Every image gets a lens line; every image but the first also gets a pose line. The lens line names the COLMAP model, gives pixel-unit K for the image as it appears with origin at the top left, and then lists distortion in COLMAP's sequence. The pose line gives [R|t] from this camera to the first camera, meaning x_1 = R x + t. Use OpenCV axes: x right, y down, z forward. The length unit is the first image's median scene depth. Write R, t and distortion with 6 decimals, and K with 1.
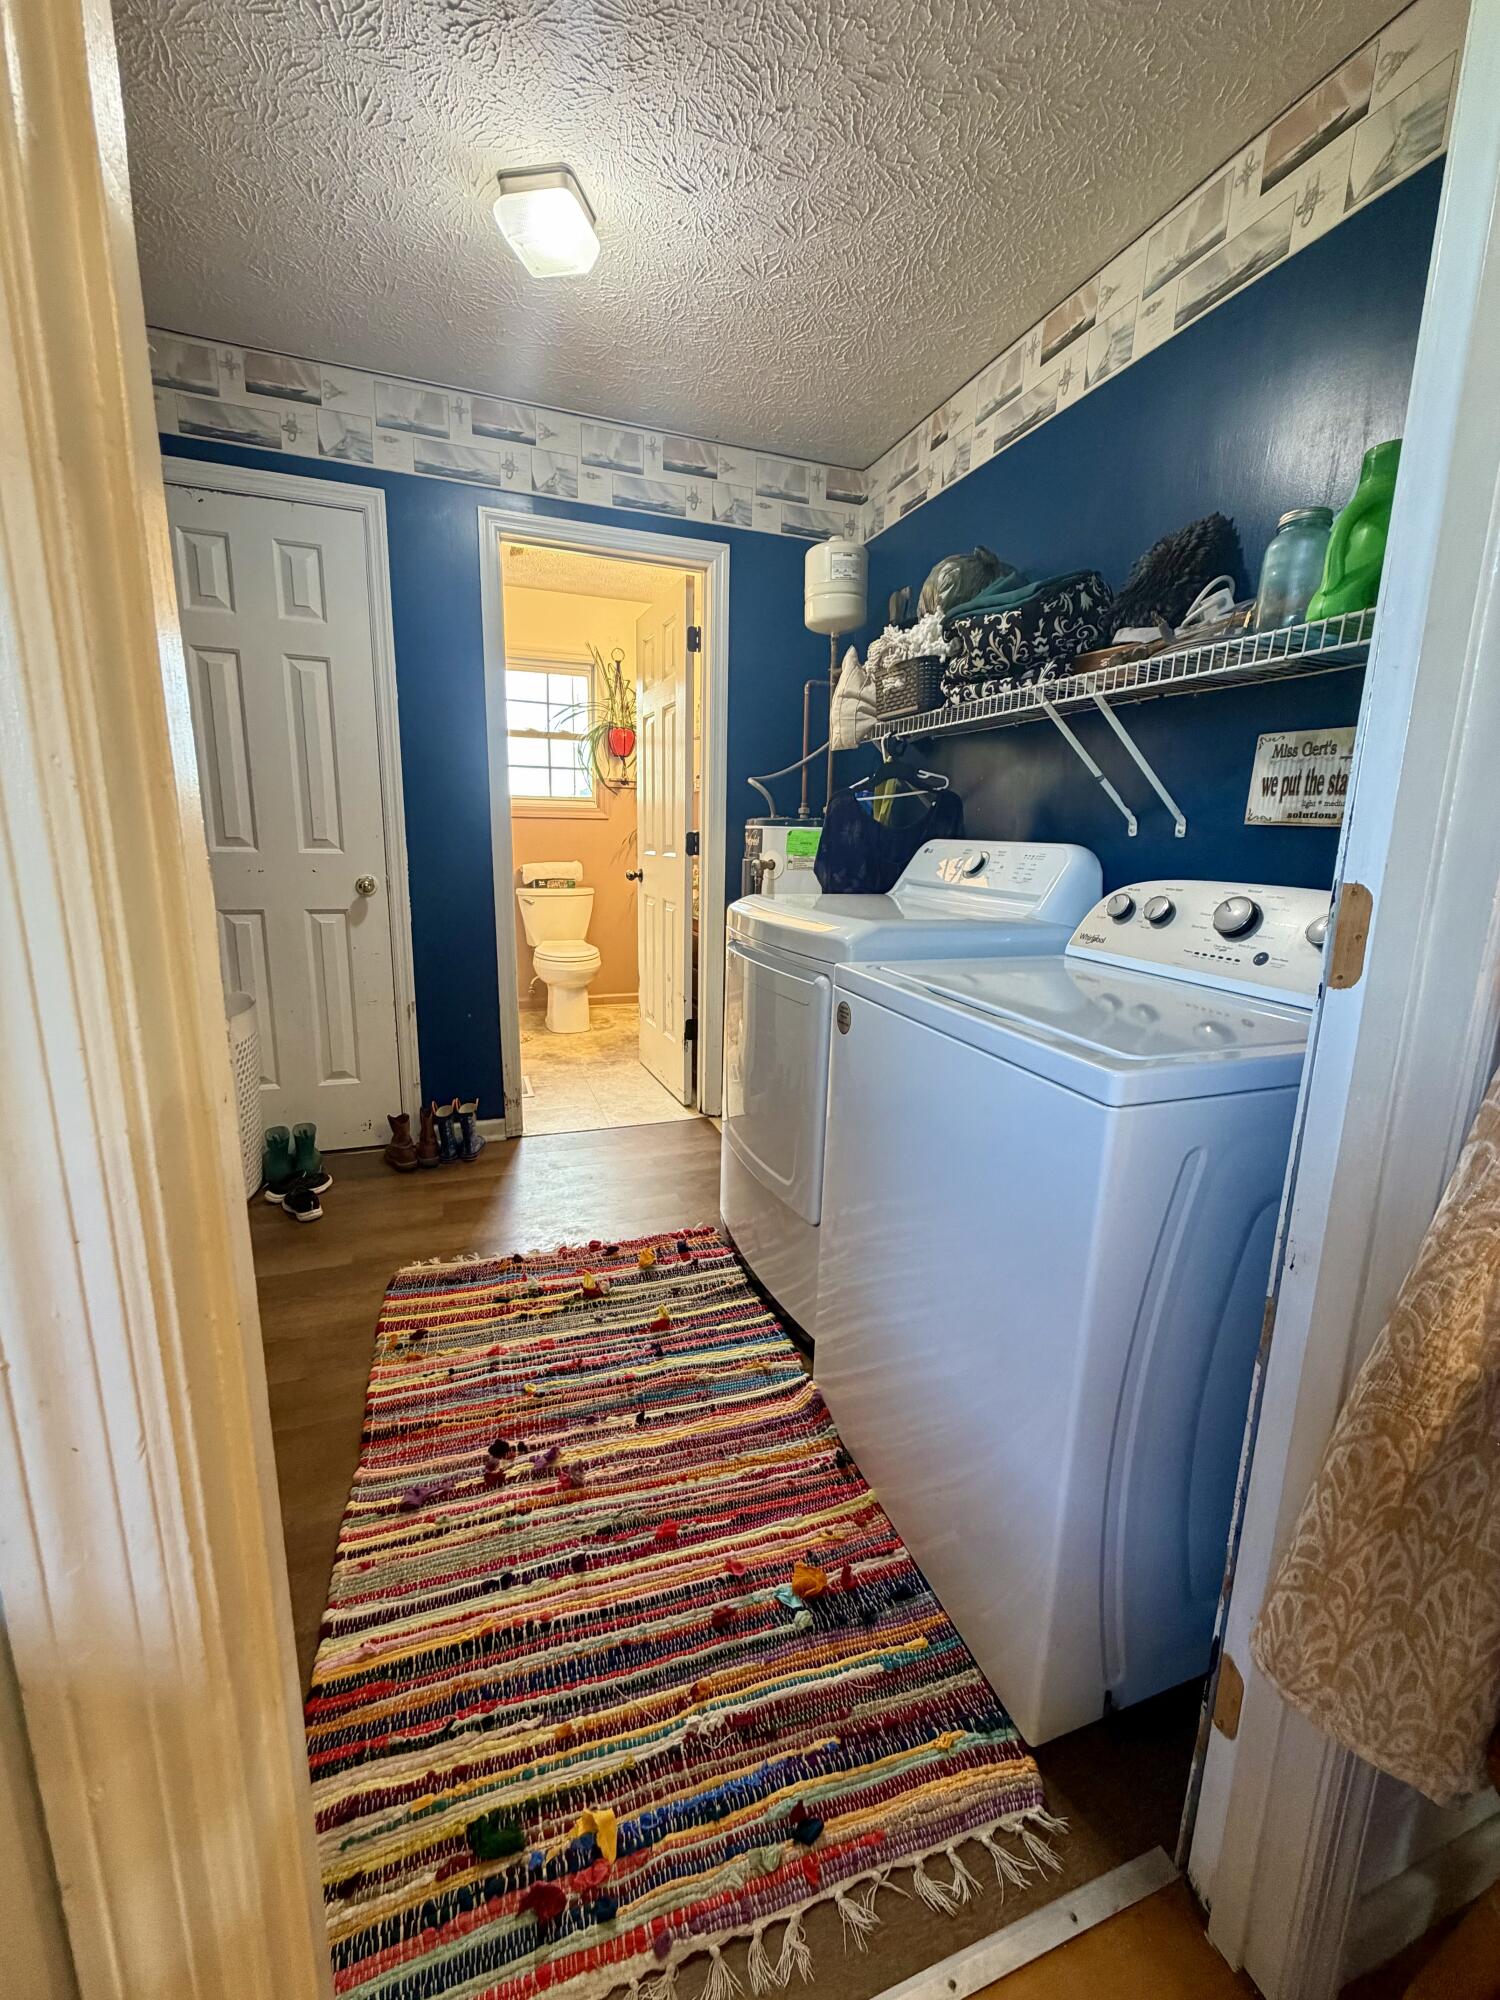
lens RADIAL K [[795.0, 0, 749.0], [0, 795.0, 992.5], [0, 0, 1]] dist [-0.004041, 0.000143]
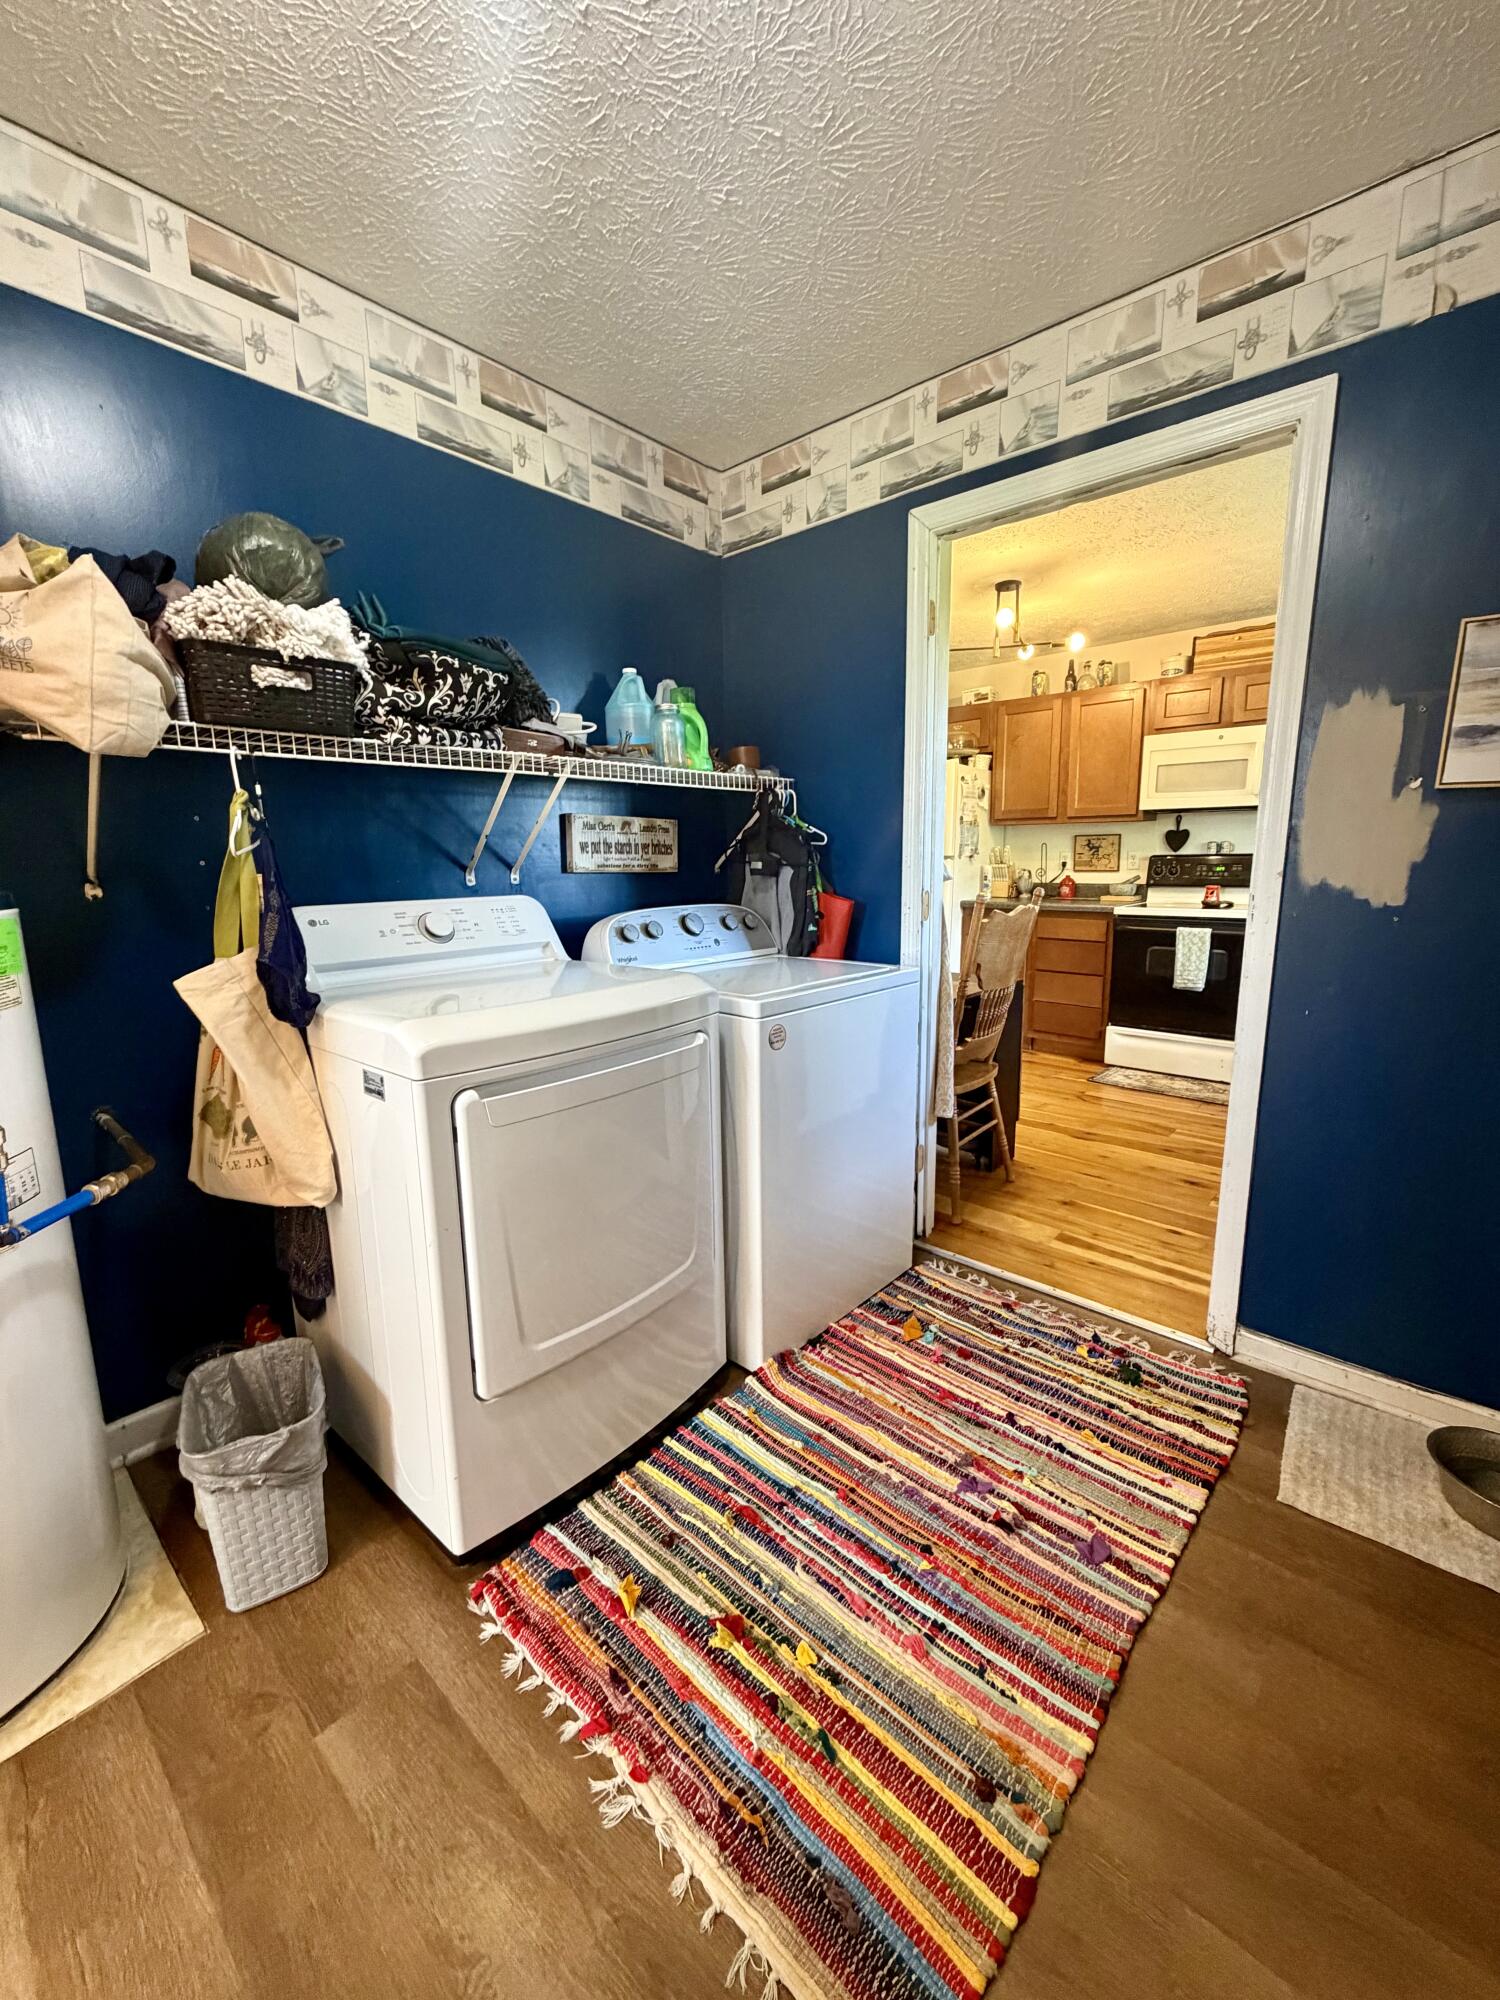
lens RADIAL K [[795.0, 0, 753.5], [0, 795.0, 994.0], [0, 0, 1]] dist [-0.004041, 0.000143]
pose [[-0.478659, -0.168791, 0.861623, -0.777600], [0.178247, 0.942230, 0.283604, -0.328742], [-0.859717, 0.289332, -0.420920, 1.283761]]
